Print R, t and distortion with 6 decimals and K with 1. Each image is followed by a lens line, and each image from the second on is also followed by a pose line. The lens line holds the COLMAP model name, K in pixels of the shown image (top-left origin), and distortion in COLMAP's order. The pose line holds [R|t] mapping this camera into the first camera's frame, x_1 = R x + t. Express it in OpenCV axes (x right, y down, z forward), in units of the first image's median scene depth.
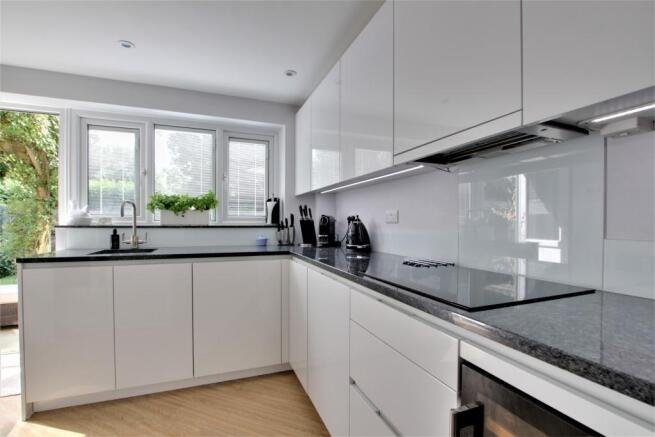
lens RADIAL K [[312.8, 0, 328.3], [0, 312.8, 222.5], [0, 0, 1]] dist [-0.030785, 0.002290]
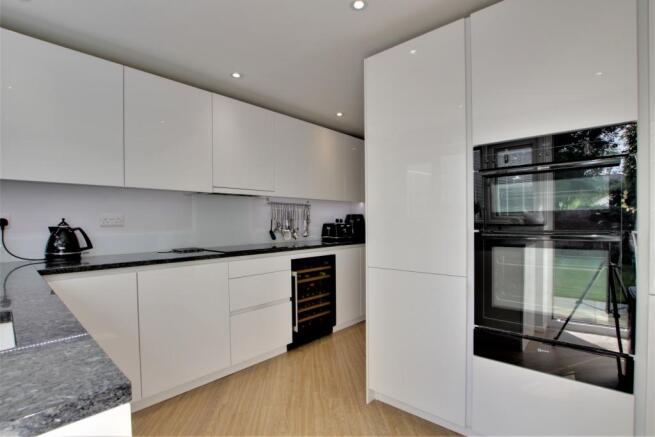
lens RADIAL K [[312.8, 0, 332.1], [0, 312.8, 227.7], [0, 0, 1]] dist [-0.030785, 0.002290]
pose [[-0.455268, -0.011575, 0.890279, -0.845923], [0.013266, 0.999716, 0.019782, -0.004197], [-0.890256, 0.020817, -0.454985, 0.626778]]
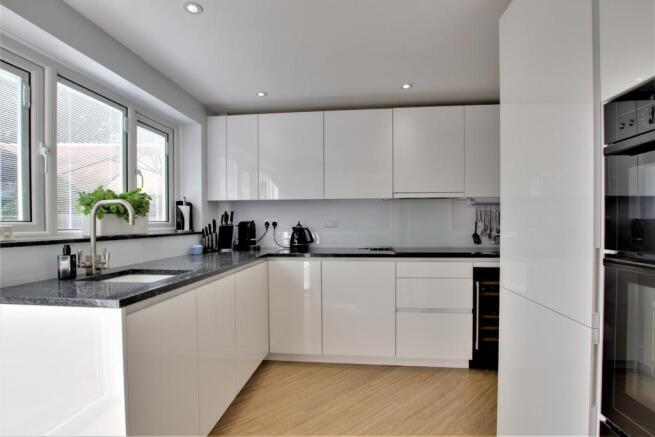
lens RADIAL K [[312.8, 0, 330.9], [0, 312.8, 227.4], [0, 0, 1]] dist [-0.030785, 0.002290]
pose [[0.455483, -0.017794, 0.890067, -0.873982], [0.007926, 0.999842, 0.015933, -0.016553], [-0.890209, -0.000202, 0.455552, 0.242947]]
